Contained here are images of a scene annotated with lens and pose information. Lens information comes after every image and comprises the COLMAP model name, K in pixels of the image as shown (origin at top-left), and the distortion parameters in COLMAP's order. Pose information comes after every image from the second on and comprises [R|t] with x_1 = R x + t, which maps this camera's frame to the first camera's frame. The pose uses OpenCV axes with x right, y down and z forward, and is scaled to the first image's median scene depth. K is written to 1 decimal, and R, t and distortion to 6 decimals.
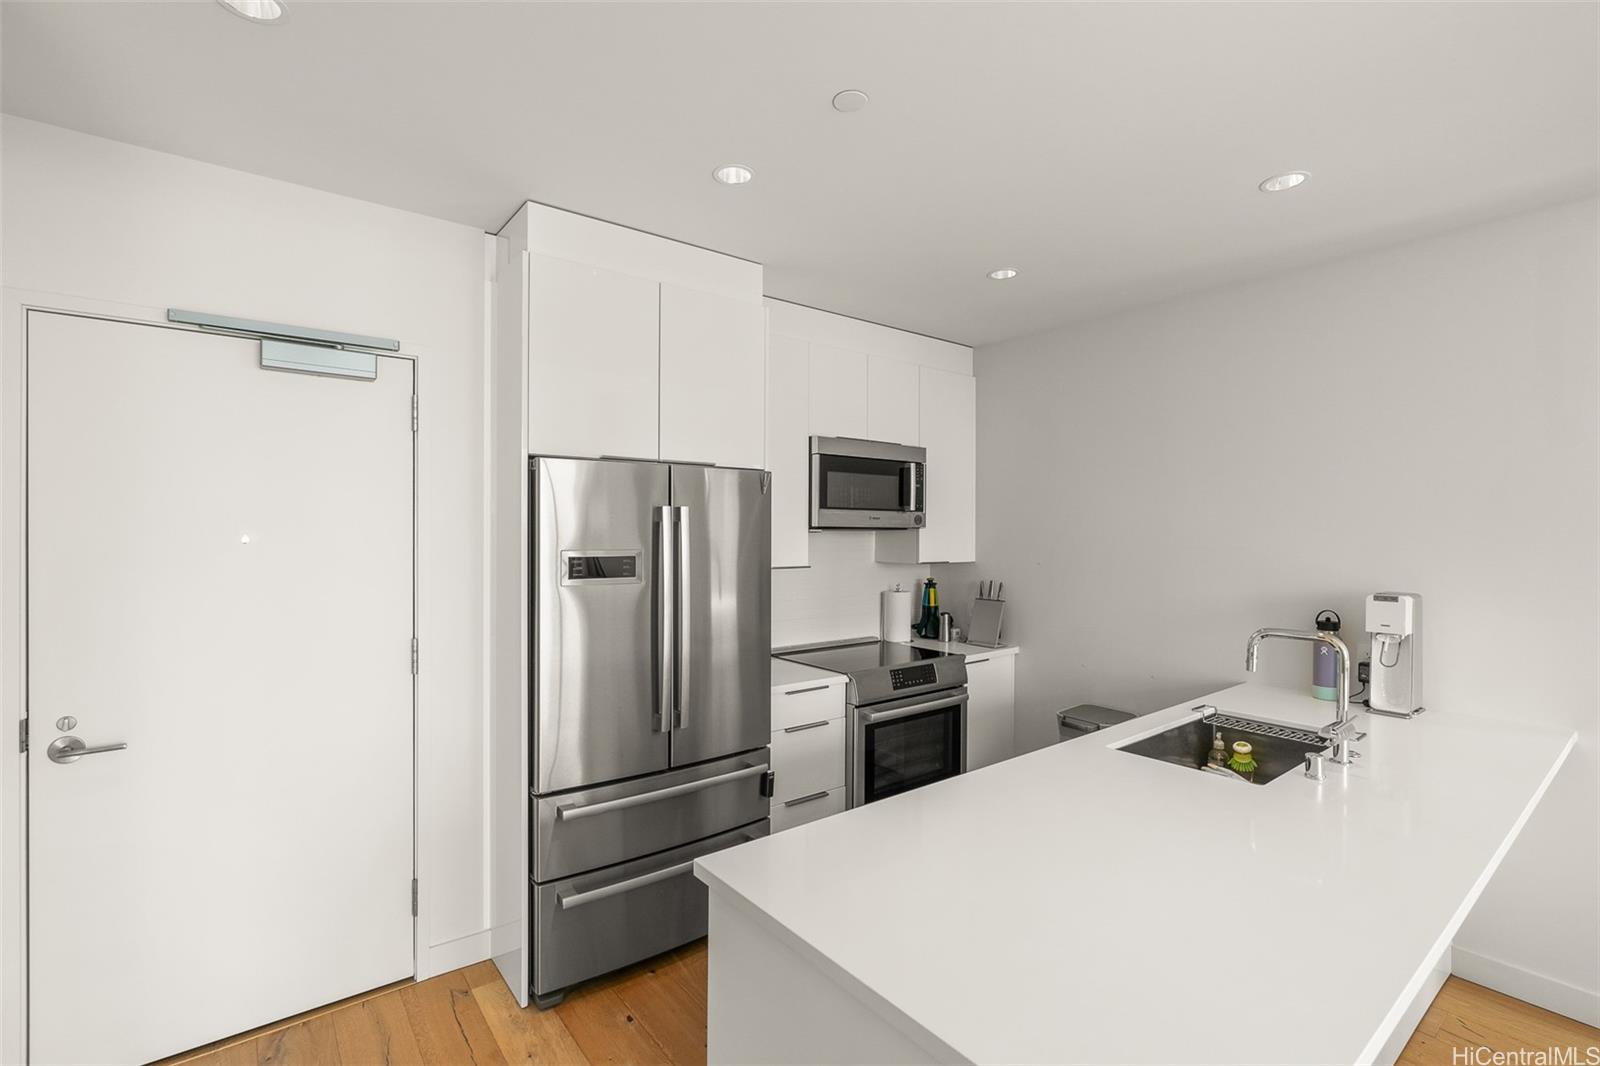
lens RADIAL K [[720.6, 0, 798.7], [0, 720.6, 533.7], [0, 0, 1]] dist [-0.014942, 0.003632]
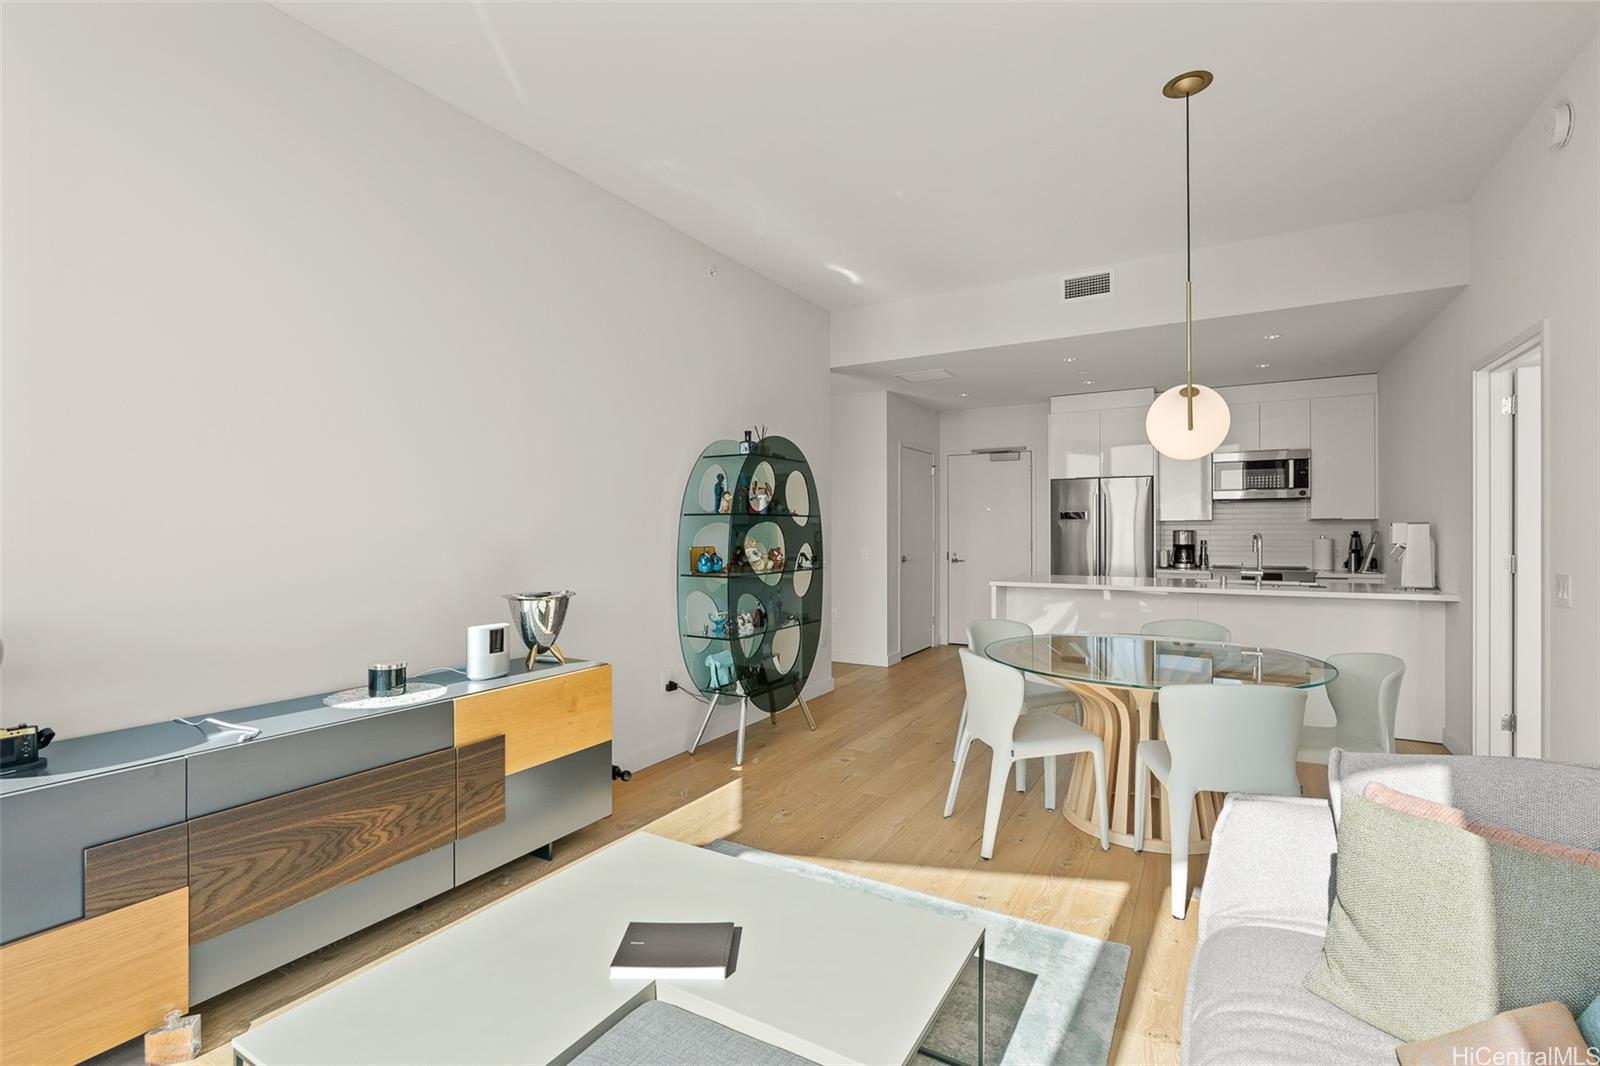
lens RADIAL K [[720.6, 0, 799.3], [0, 720.6, 534.5], [0, 0, 1]] dist [-0.014942, 0.003632]
pose [[0.381459, 0.000722, -0.924386, 2.015189], [0.001158, 0.999999, 0.001259, 0.118065], [0.924385, -0.001551, 0.381457, -1.156762]]
